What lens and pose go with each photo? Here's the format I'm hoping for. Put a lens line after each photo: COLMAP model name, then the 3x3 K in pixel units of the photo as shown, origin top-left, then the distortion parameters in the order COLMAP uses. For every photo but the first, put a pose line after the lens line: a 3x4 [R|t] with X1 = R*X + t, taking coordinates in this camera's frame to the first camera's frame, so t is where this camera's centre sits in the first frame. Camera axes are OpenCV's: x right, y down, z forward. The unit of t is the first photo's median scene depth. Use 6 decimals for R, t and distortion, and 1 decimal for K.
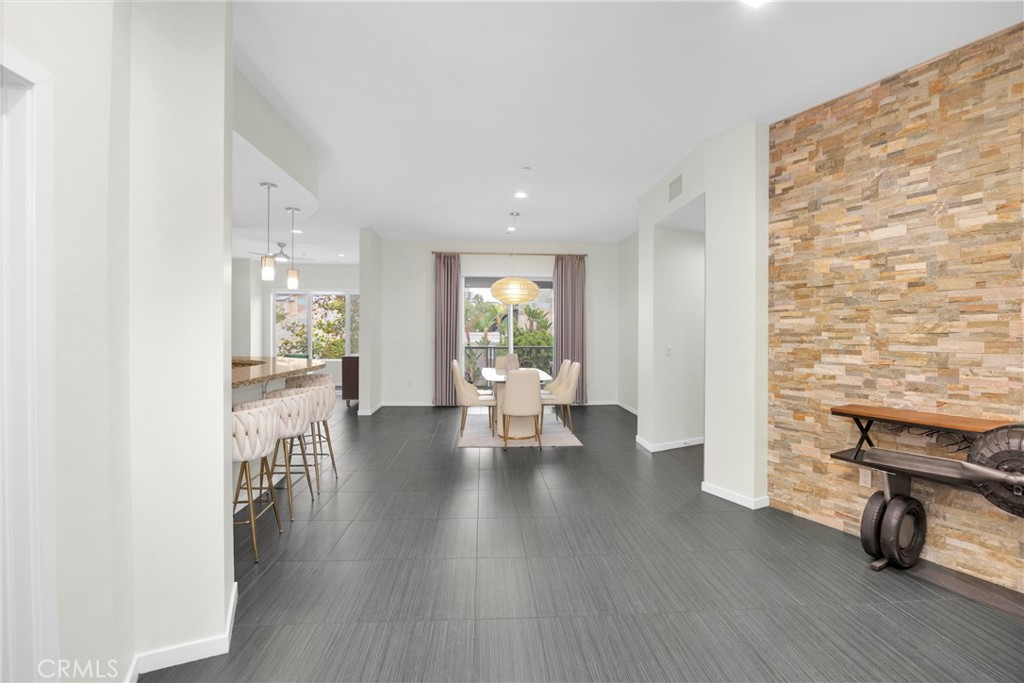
lens RADIAL K [[460.5, 0, 510.2], [0, 460.5, 336.5], [0, 0, 1]] dist [-0.002788, -0.000152]
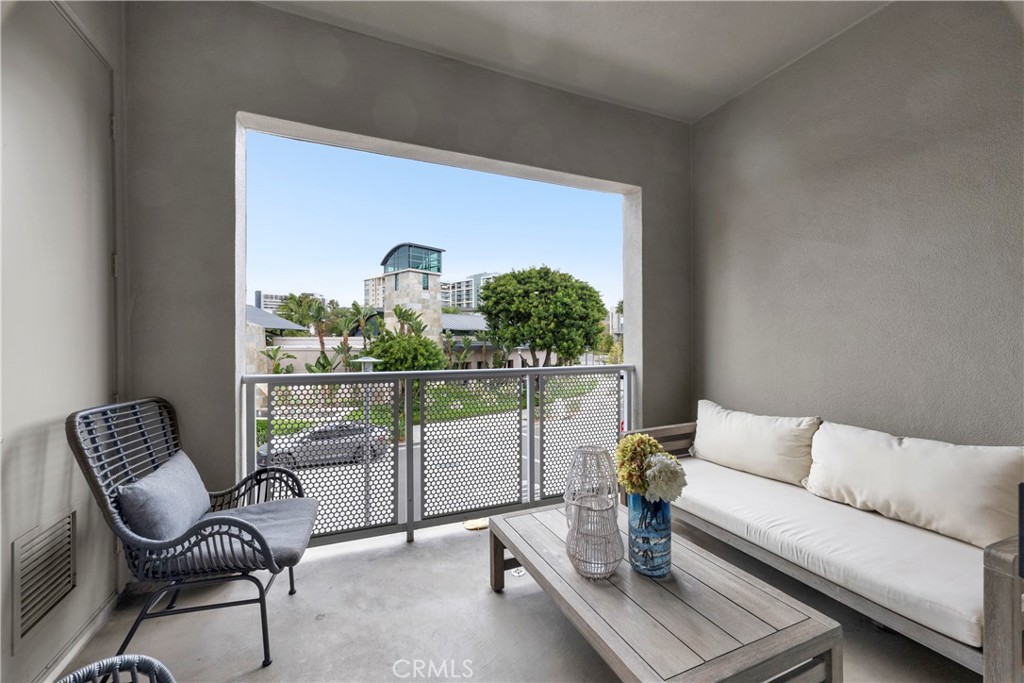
lens RADIAL K [[408.5, 0, 514.5], [0, 408.5, 340.0], [0, 0, 1]] dist [0.000403, 0.000020]
pose [[0.939975, -0.005238, 0.341204, -0.074492], [0.006610, 0.999974, -0.002860, 0.005234], [-0.341180, 0.004943, 0.939985, 0.876604]]
